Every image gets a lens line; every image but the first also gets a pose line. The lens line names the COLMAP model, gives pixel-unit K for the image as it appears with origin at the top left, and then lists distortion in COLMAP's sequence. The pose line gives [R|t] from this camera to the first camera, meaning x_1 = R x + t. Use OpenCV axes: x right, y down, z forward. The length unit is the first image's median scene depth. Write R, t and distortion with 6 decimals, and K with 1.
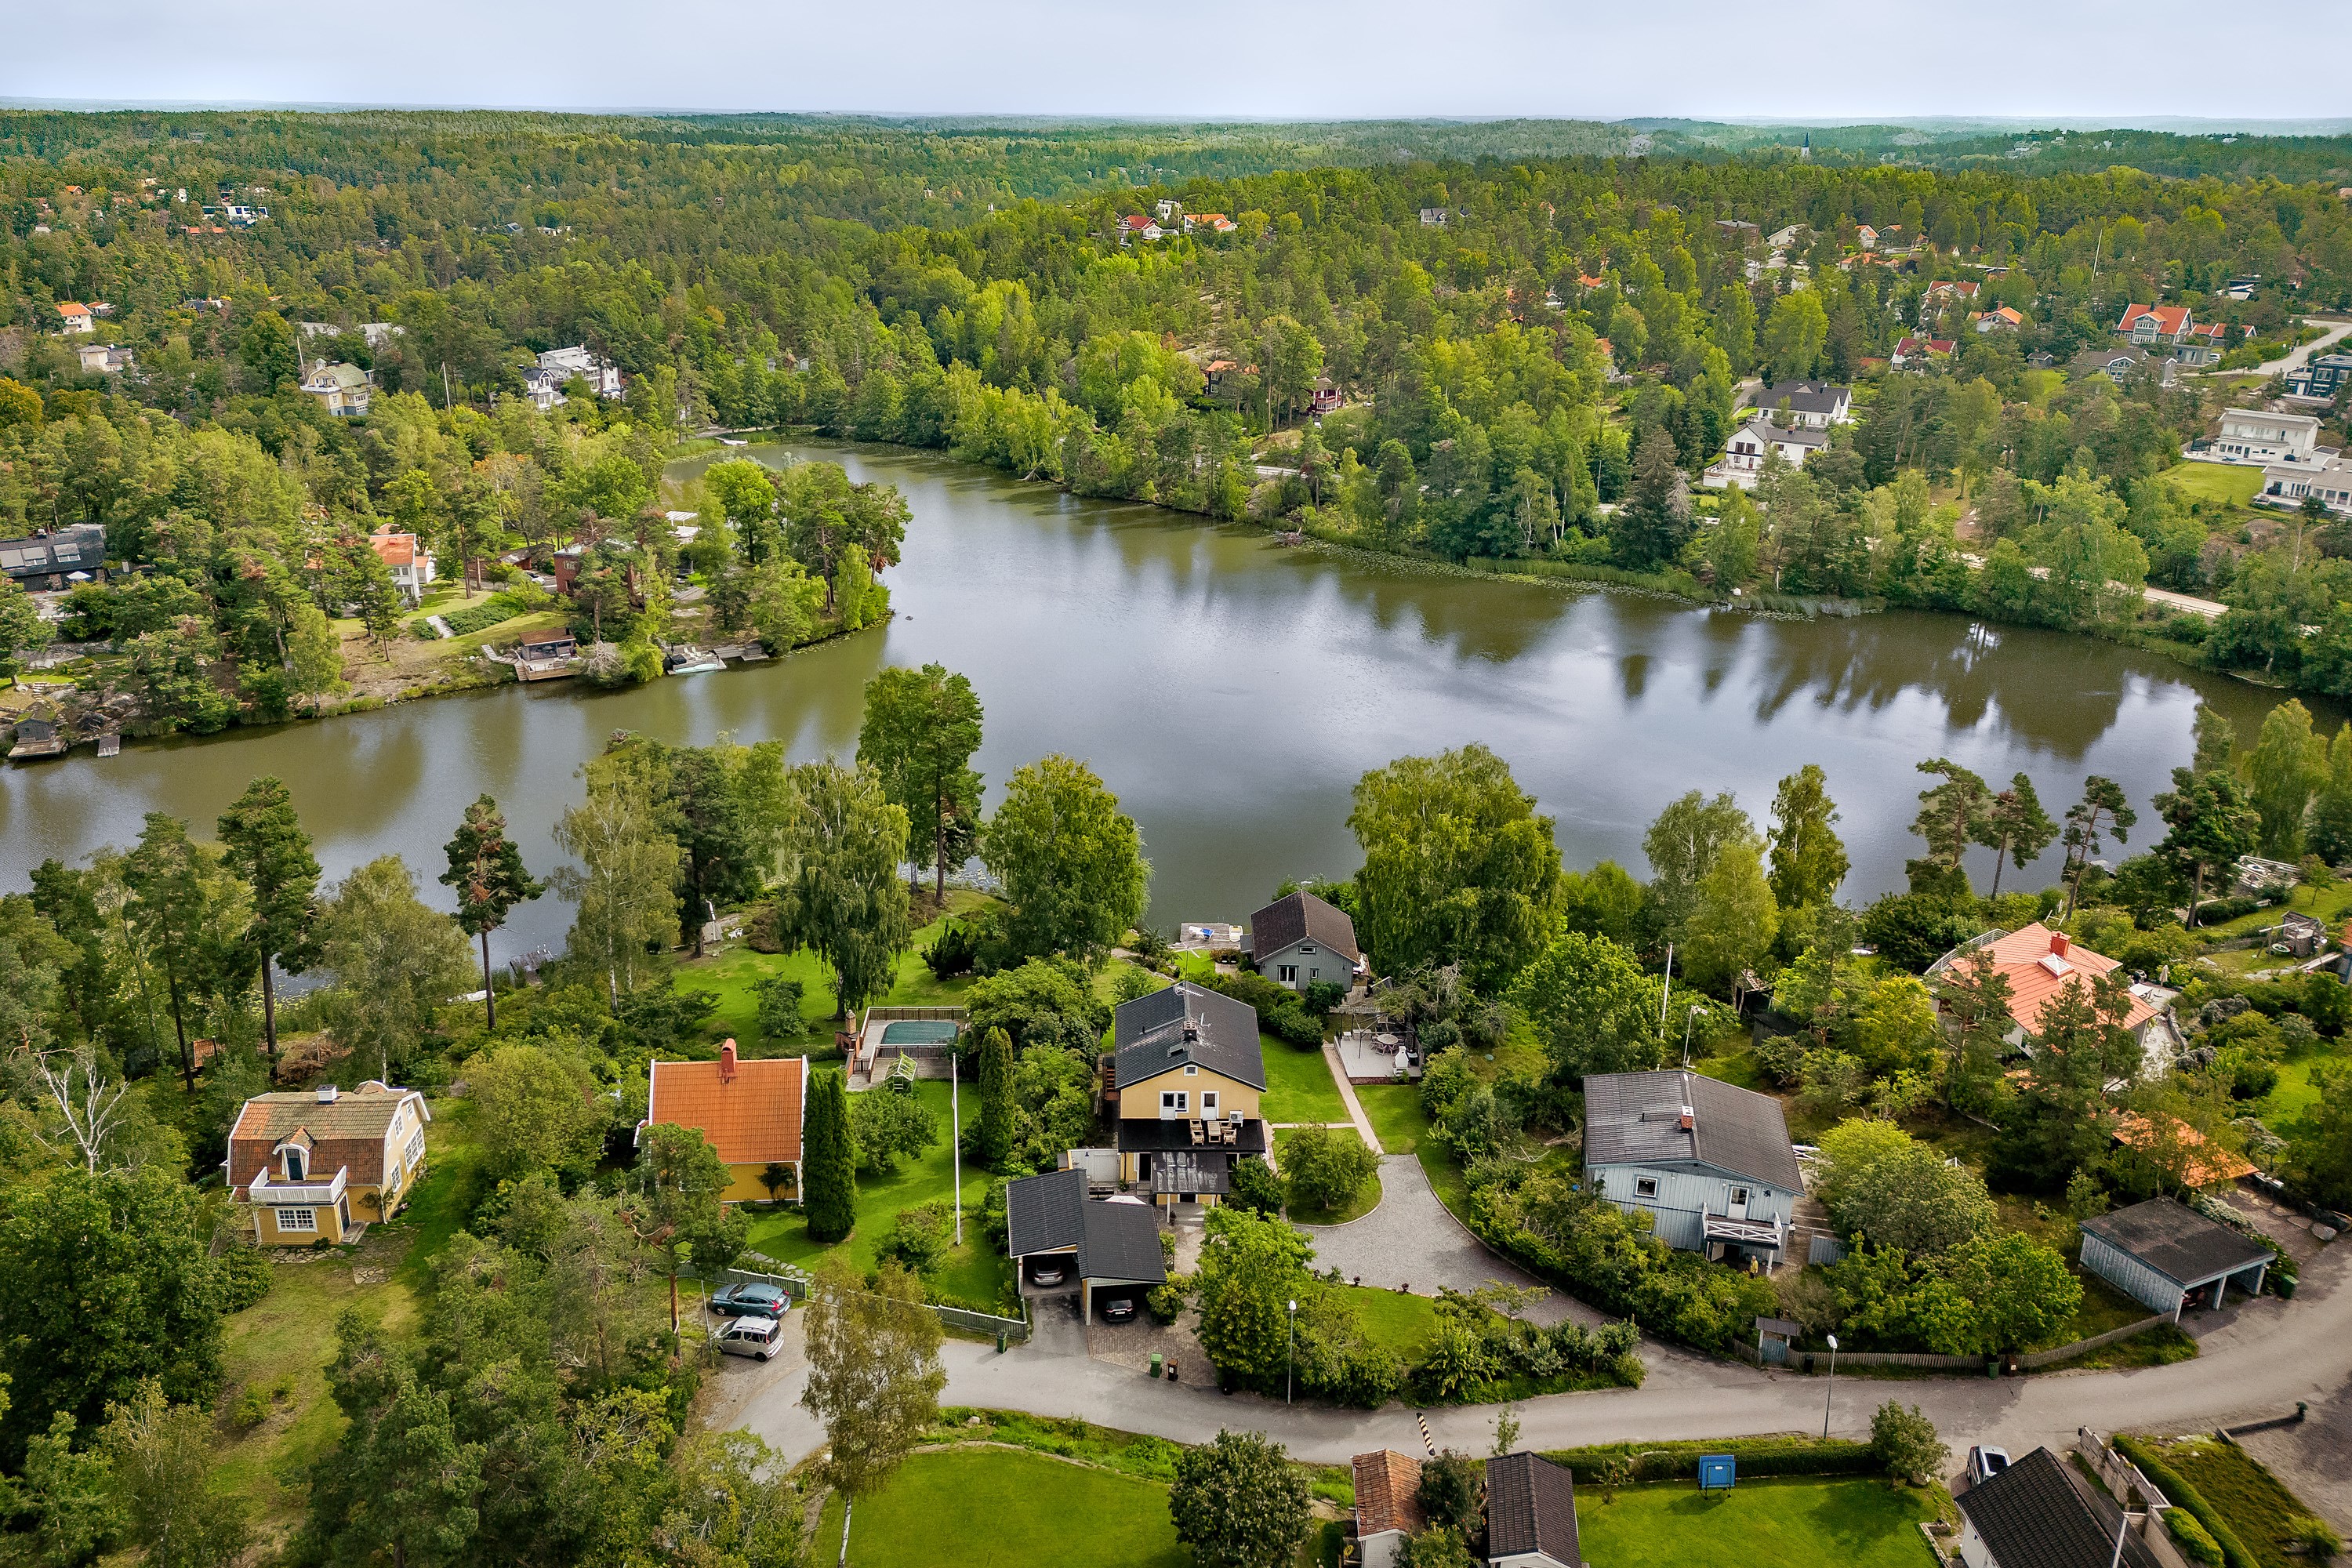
lens RADIAL K [[1683.1, 0, 1169.2], [0, 1683.1, 788.8], [0, 0, 1]] dist [0.004906, -0.001534]
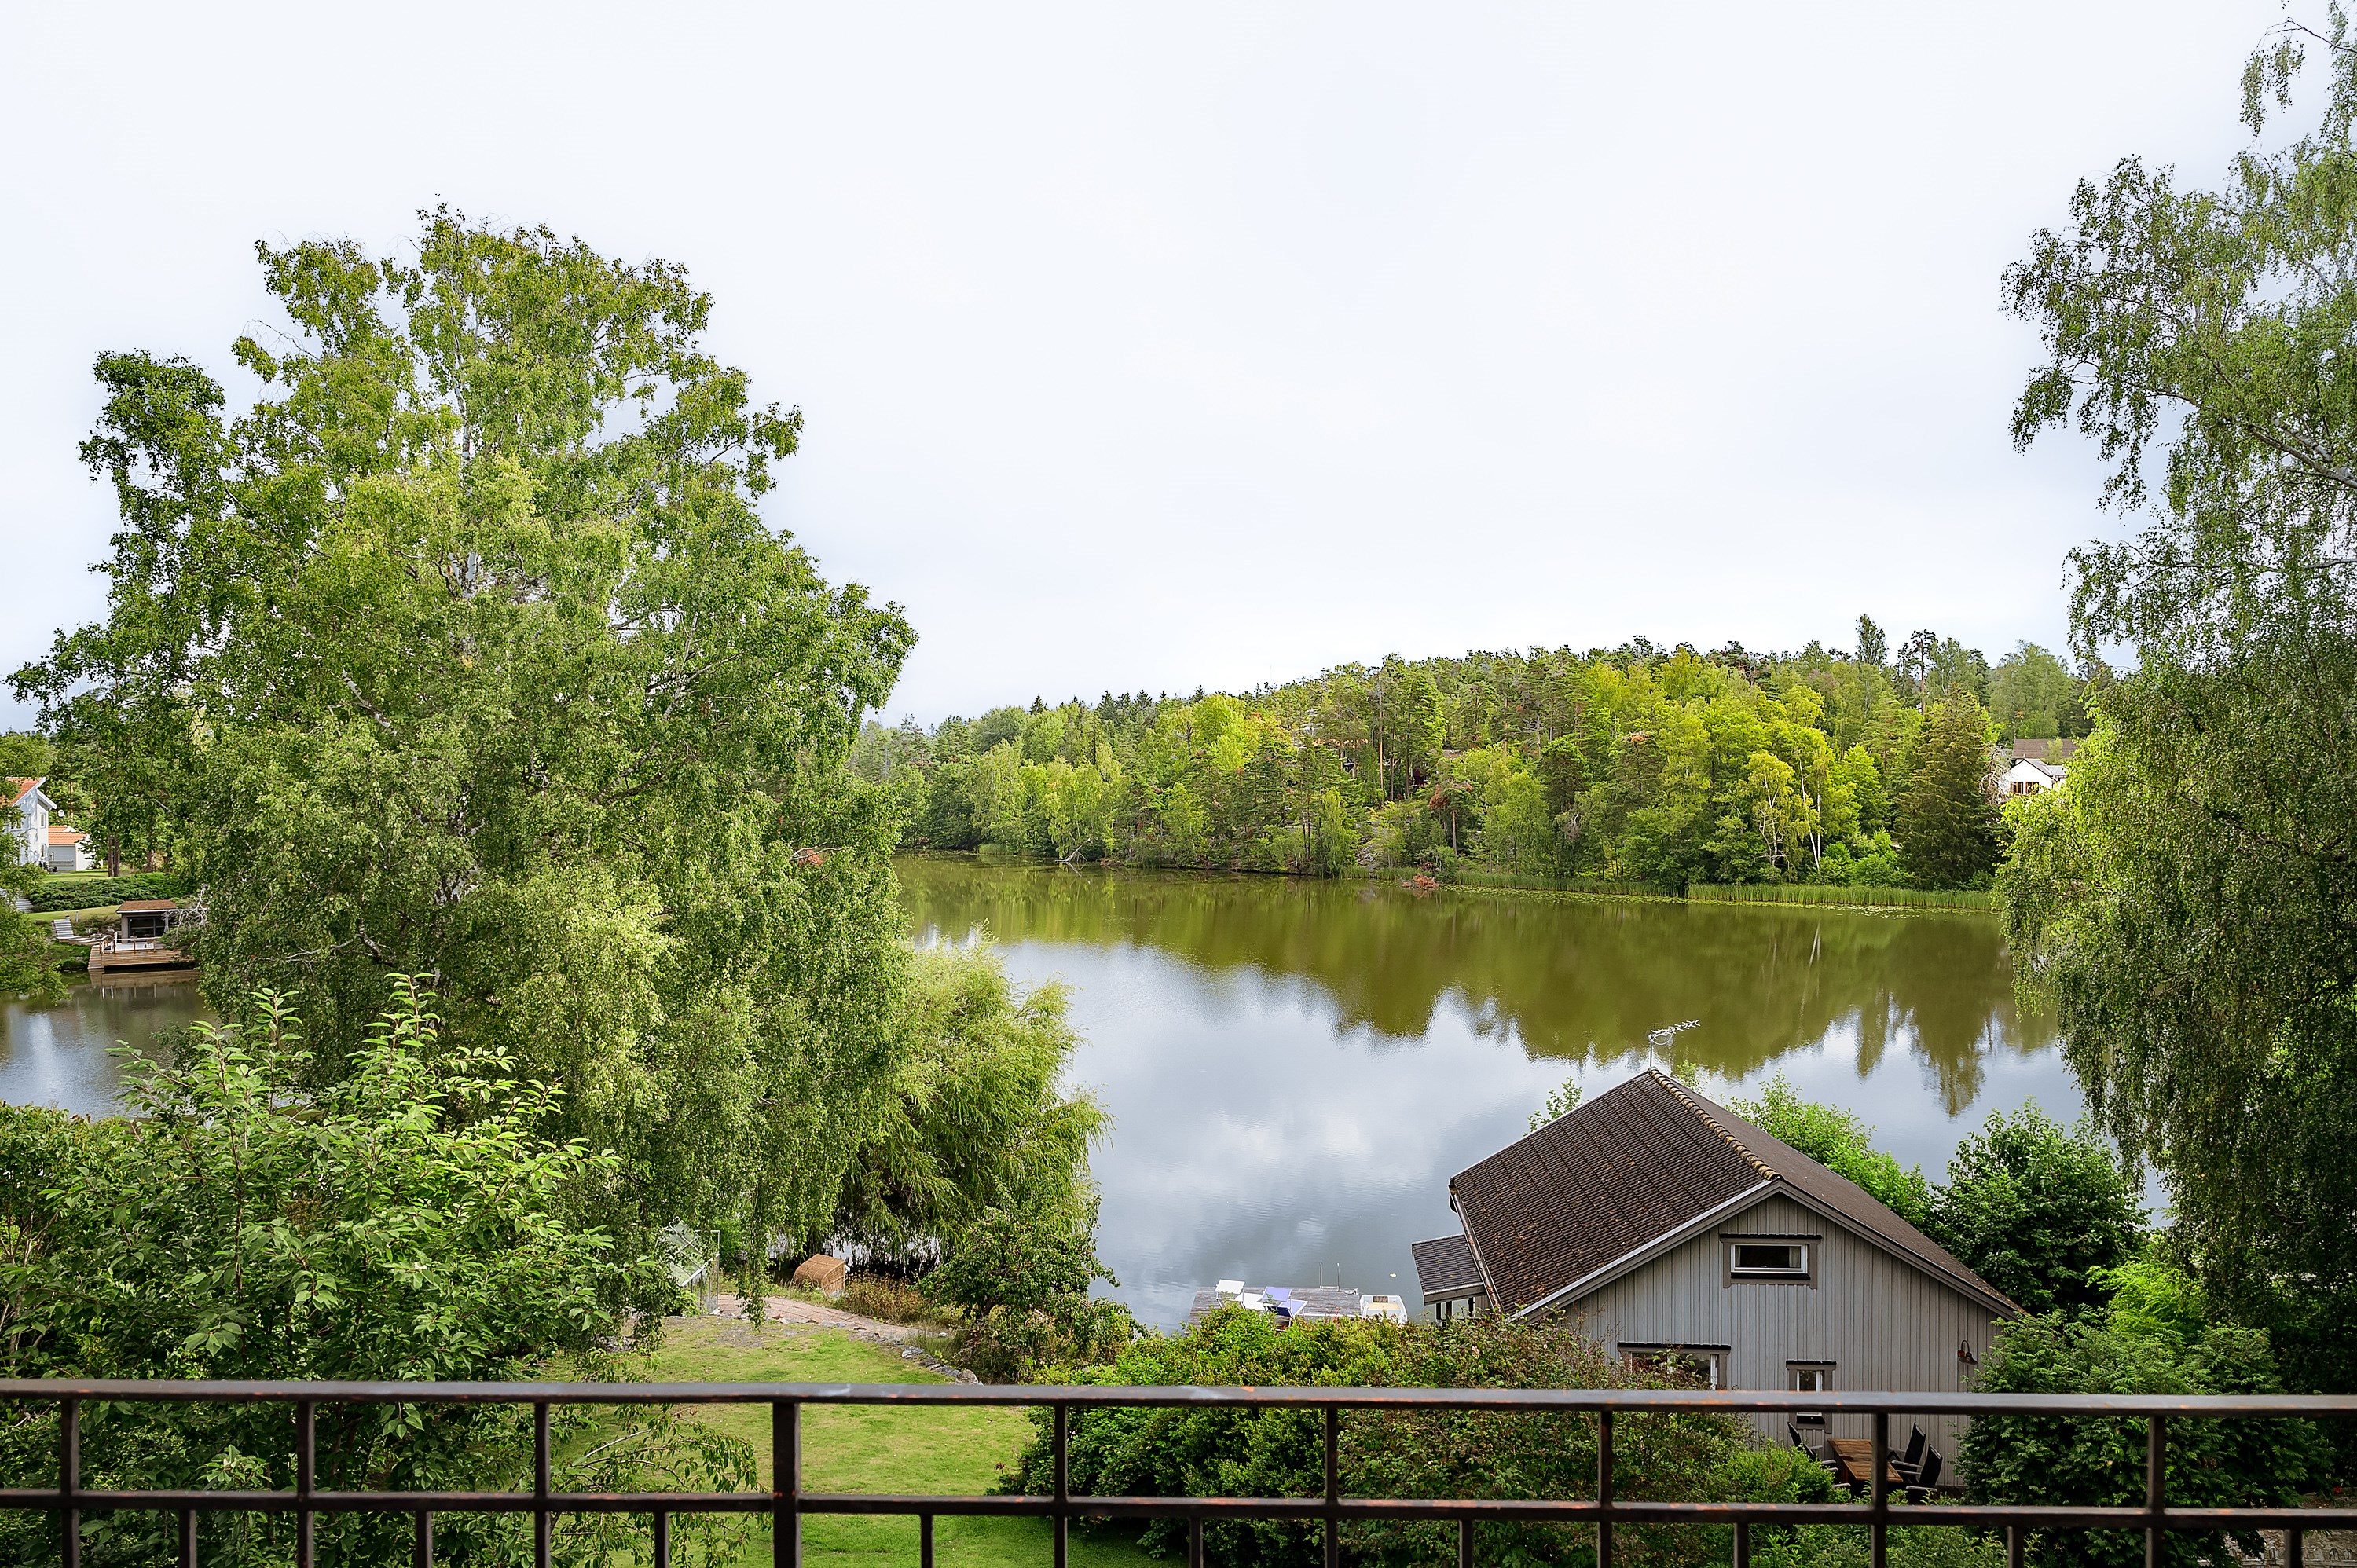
lens RADIAL K [[1660.6, 0, 1181.5], [0, 1660.6, 776.1], [0, 0, 1]] dist [0.000754, -0.000504]
pose [[0.998577, -0.021588, -0.048766, 0.020200], [0.003999, 0.942143, -0.335187, 0.150496], [0.053181, 0.334515, 0.940889, 1.115652]]
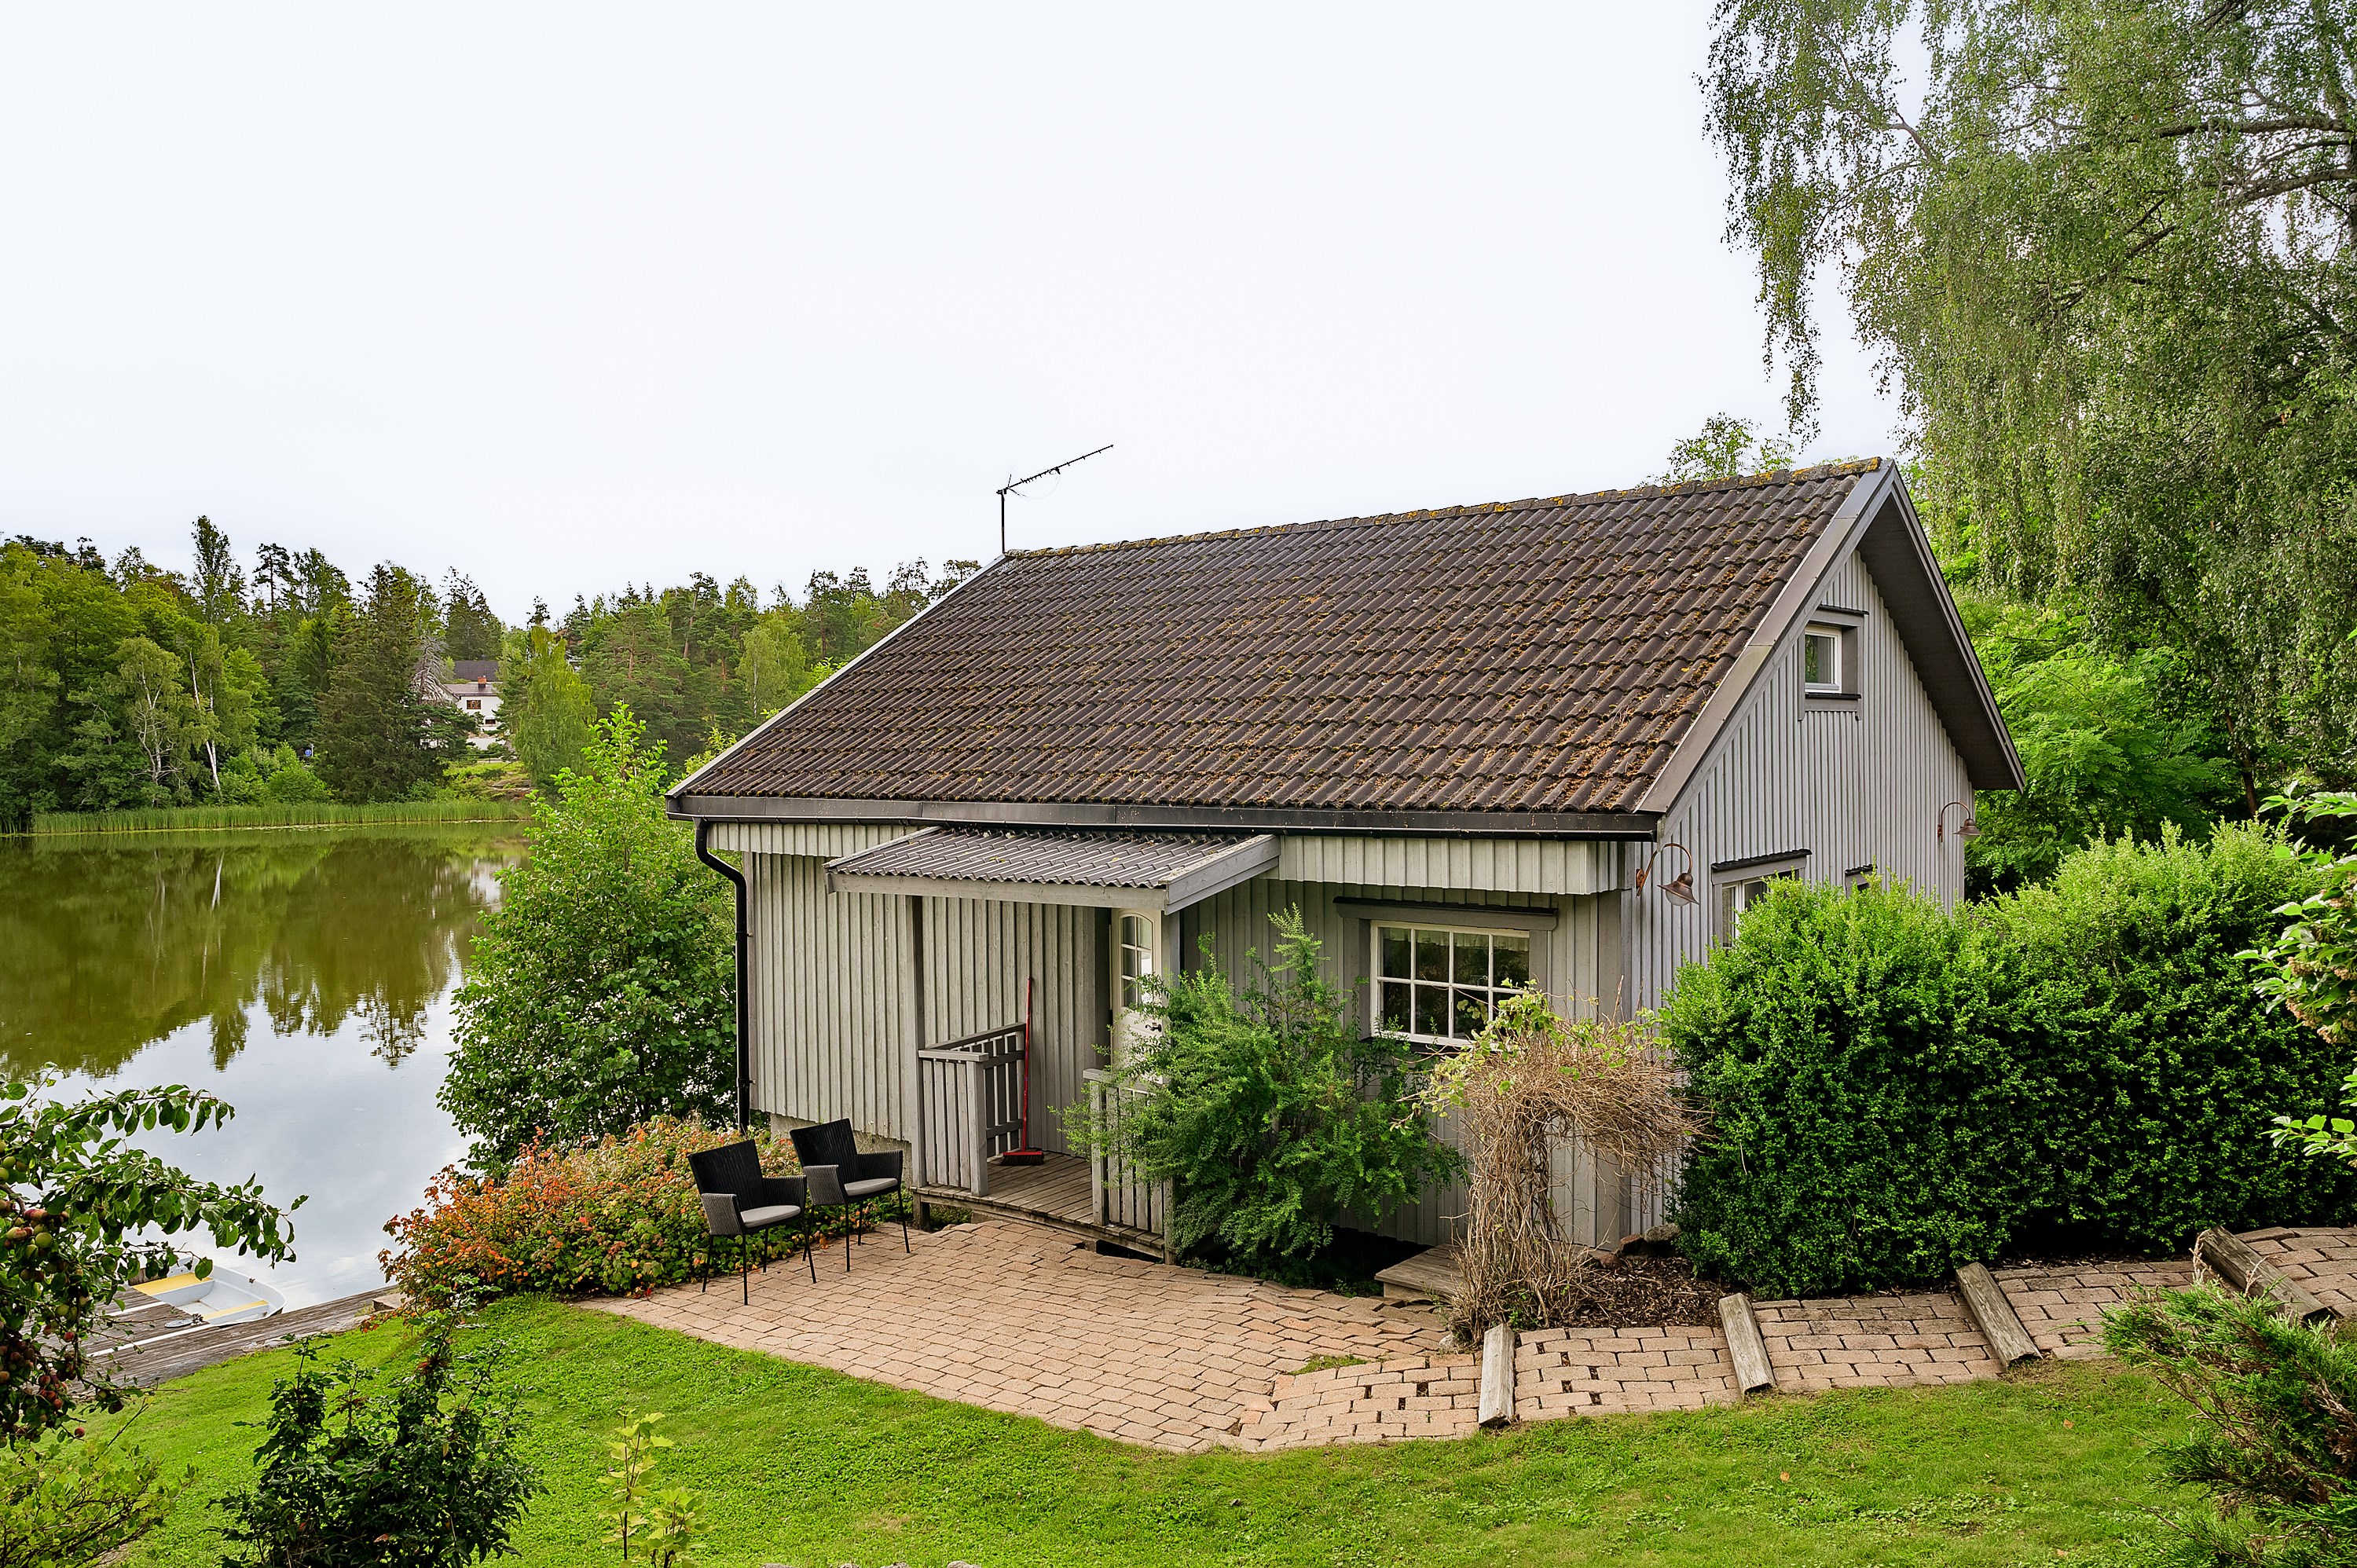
lens RADIAL K [[1709.9, 0, 1183.5], [0, 1709.9, 779.1], [0, 0, 1]] dist [0.010337, 0.003775]
pose [[0.611444, -0.048317, 0.789812, -0.053616], [0.303905, 0.935923, -0.178017, 0.155886], [-0.730601, 0.348875, 0.586948, 1.459621]]
